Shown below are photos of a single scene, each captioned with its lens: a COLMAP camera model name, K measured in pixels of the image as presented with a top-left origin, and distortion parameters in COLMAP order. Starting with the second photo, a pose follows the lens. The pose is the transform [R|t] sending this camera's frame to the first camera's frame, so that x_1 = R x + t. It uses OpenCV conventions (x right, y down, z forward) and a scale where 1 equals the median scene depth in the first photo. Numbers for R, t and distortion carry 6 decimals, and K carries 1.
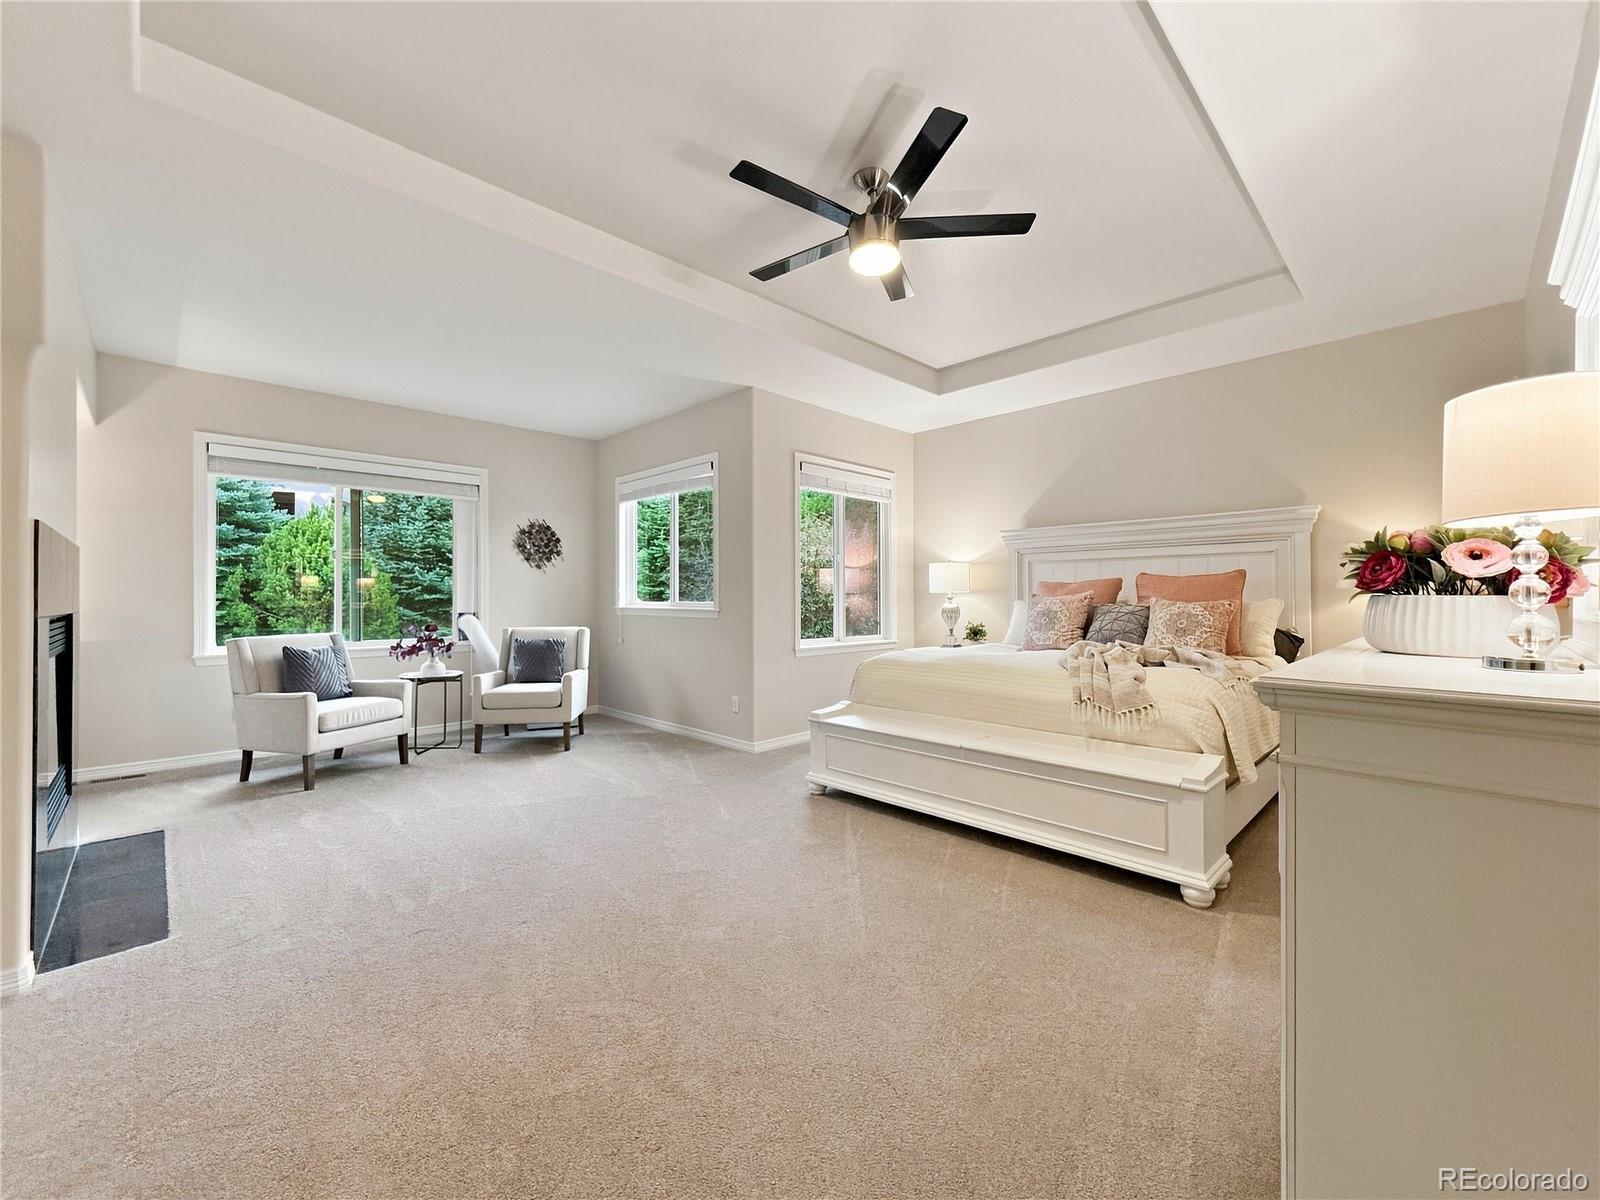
lens RADIAL K [[647.2, 0, 801.9], [0, 647.2, 596.5], [0, 0, 1]] dist [0.002505, 0.000596]
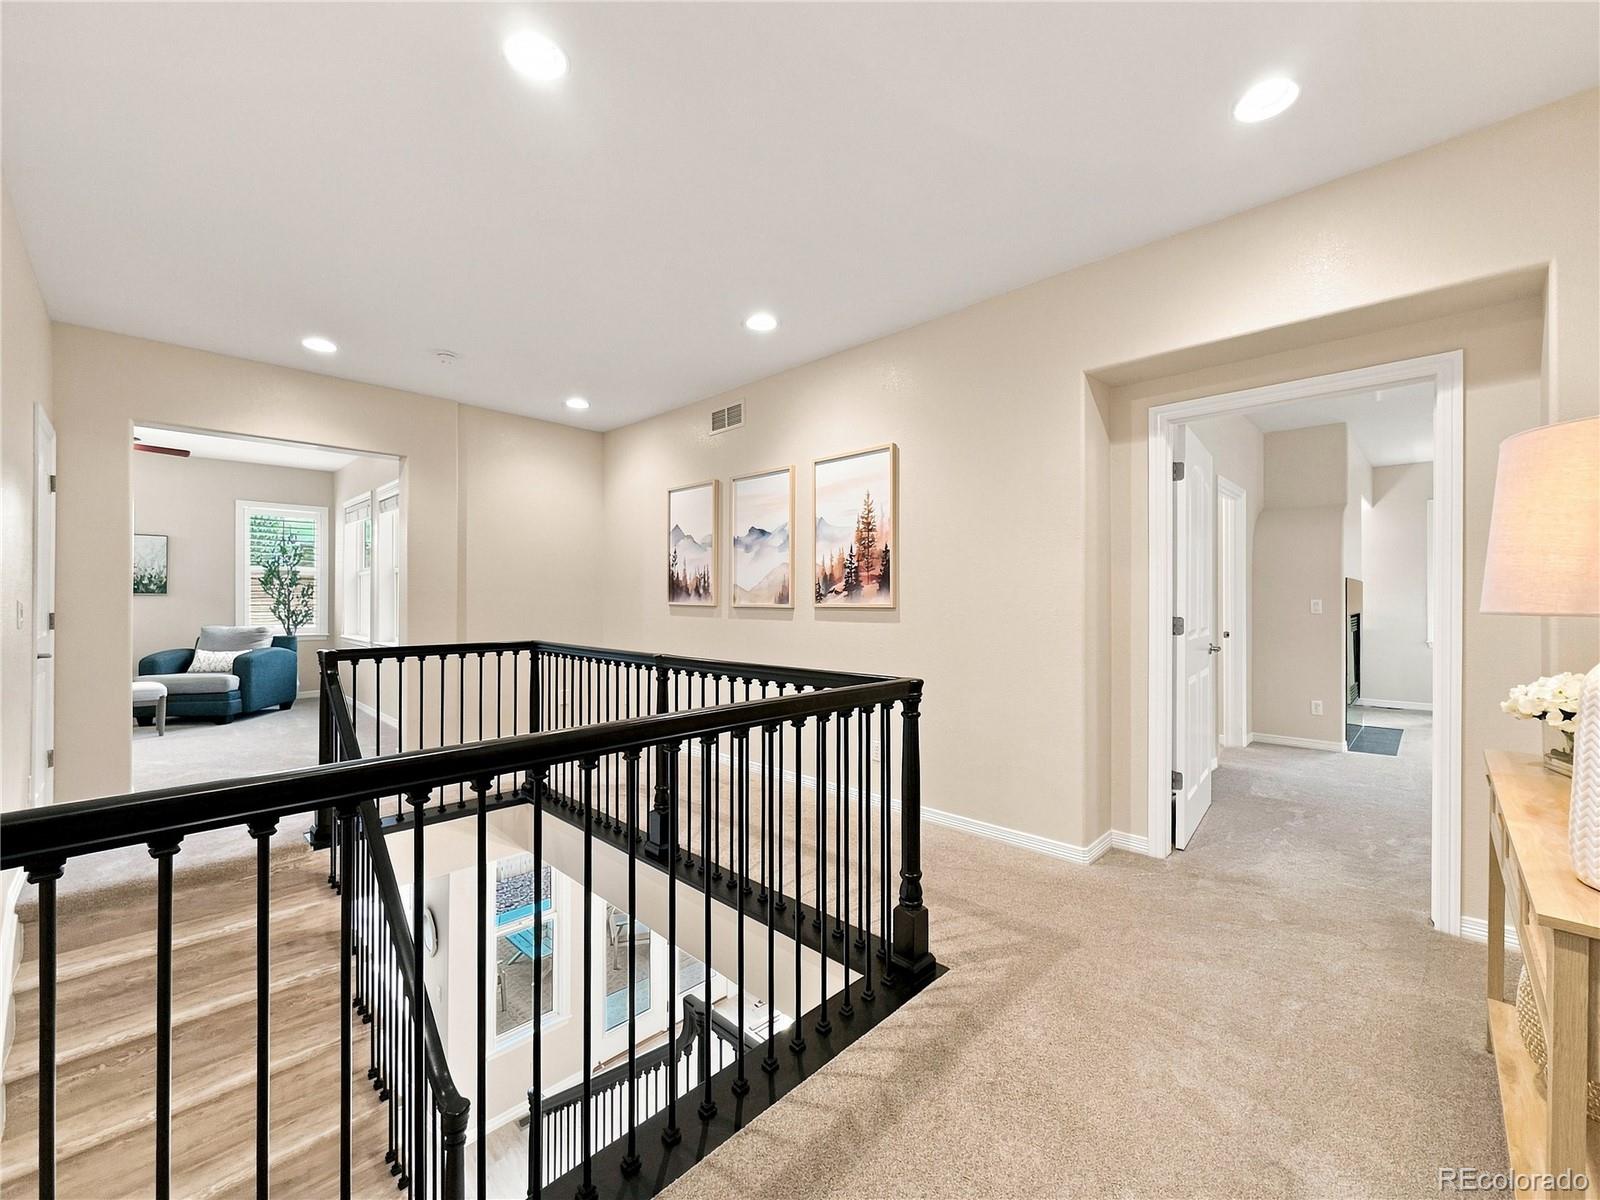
lens RADIAL K [[647.2, 0, 801.7], [0, 647.2, 601.1], [0, 0, 1]] dist [0.002505, 0.000596]
pose [[0.009244, -0.006236, -0.999938, 0.972433], [0.000230, 0.999981, -0.006234, -0.000611], [0.999957, -0.000172, 0.009245, -0.837346]]
